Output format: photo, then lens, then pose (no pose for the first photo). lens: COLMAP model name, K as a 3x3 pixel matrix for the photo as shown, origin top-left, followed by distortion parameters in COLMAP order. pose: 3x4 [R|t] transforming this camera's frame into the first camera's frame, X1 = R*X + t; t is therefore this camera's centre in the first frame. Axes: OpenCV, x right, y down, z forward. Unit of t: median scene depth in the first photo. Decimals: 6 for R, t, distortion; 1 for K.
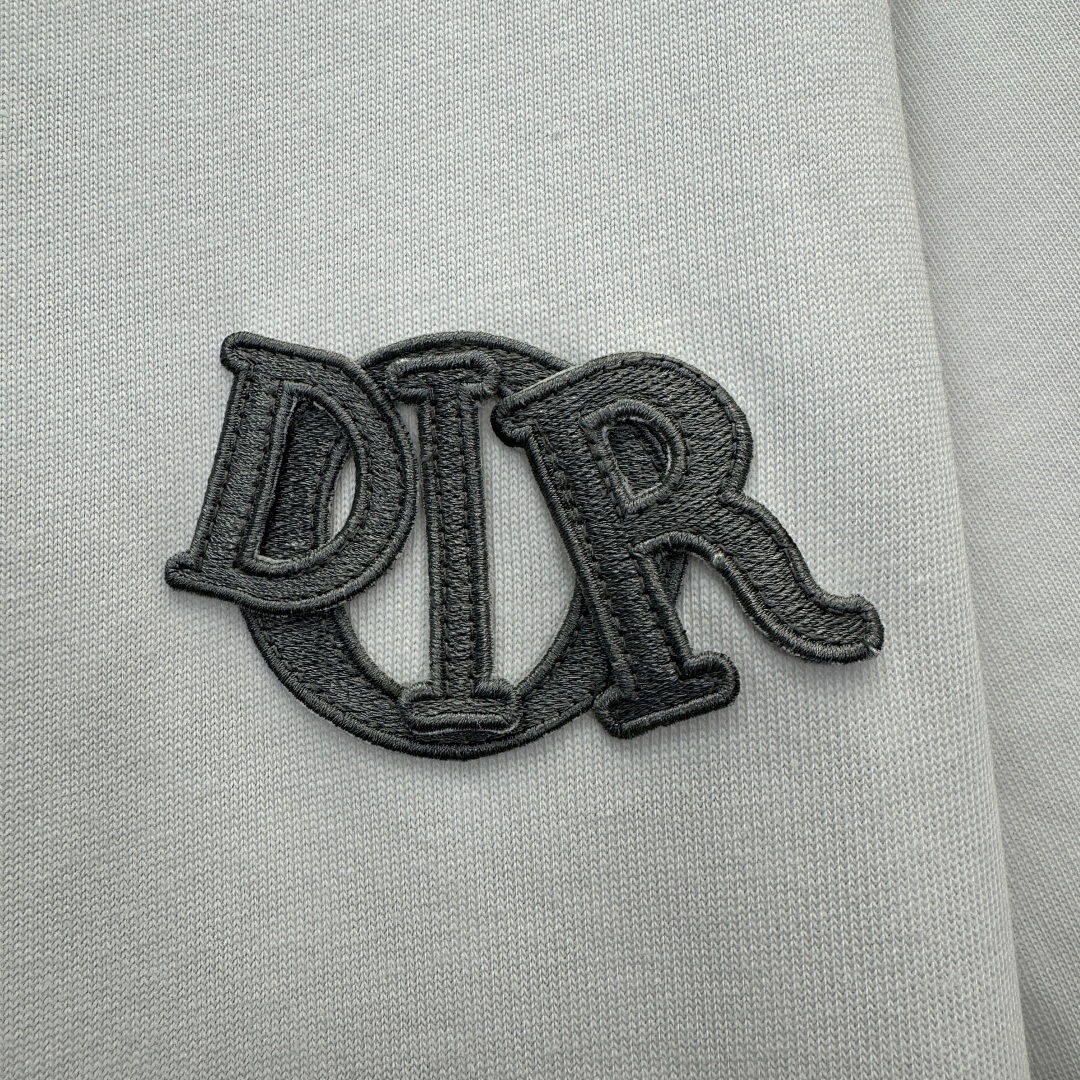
lens RADIAL K [[1360.9, 0, 540.0], [0, 1360.9, 540.0], [0, 0, 1]] dist [-0.000819, -0.005061]
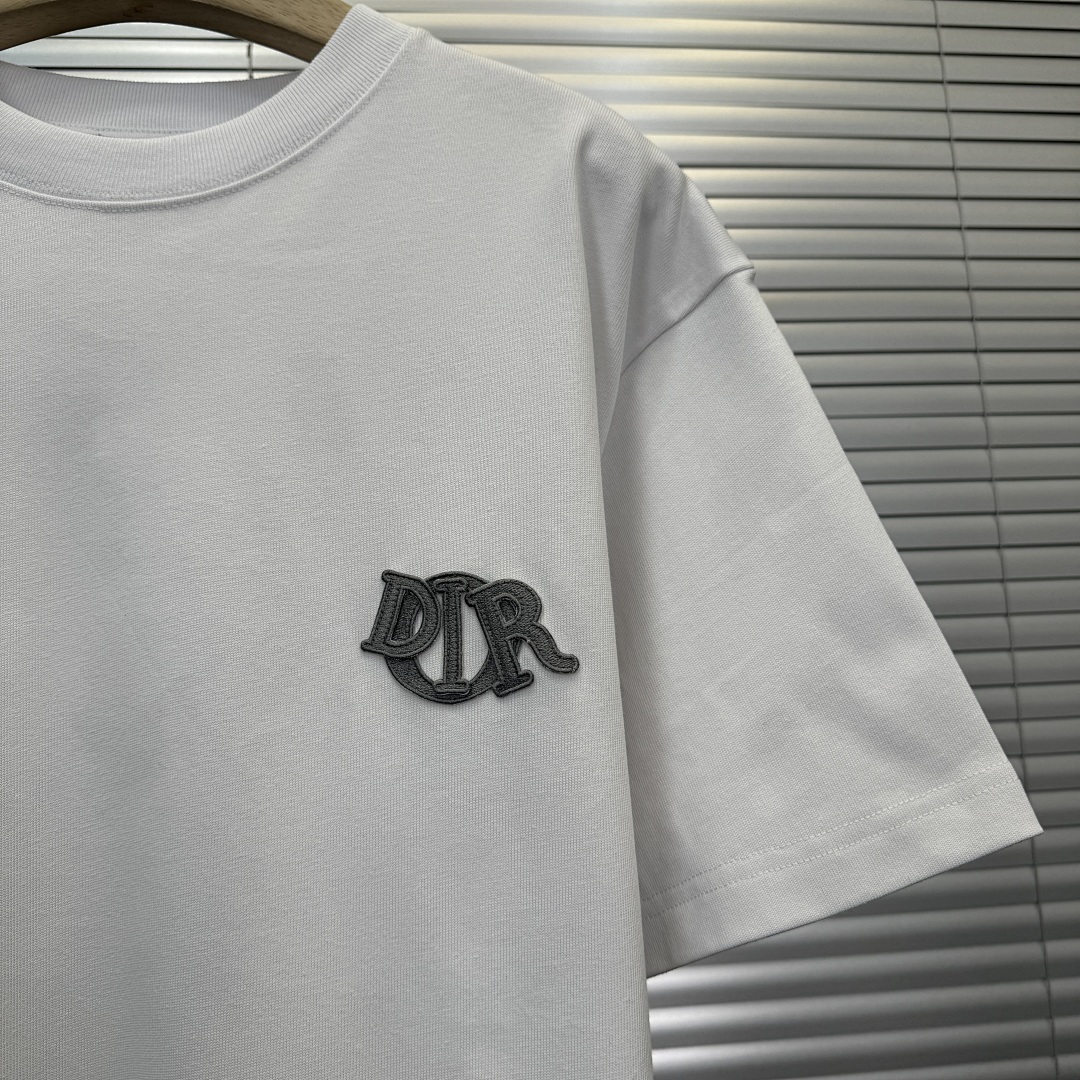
lens RADIAL K [[1224.4, 0, 540.0], [0, 1224.4, 540.0], [0, 0, 1]] dist [-0.002989, 0.000393]
pose [[0.998113, 0.017676, -0.058804, 0.311422], [-0.026318, 0.988396, -0.149605, 0.204341], [0.055477, 0.150870, 0.986996, -1.881003]]
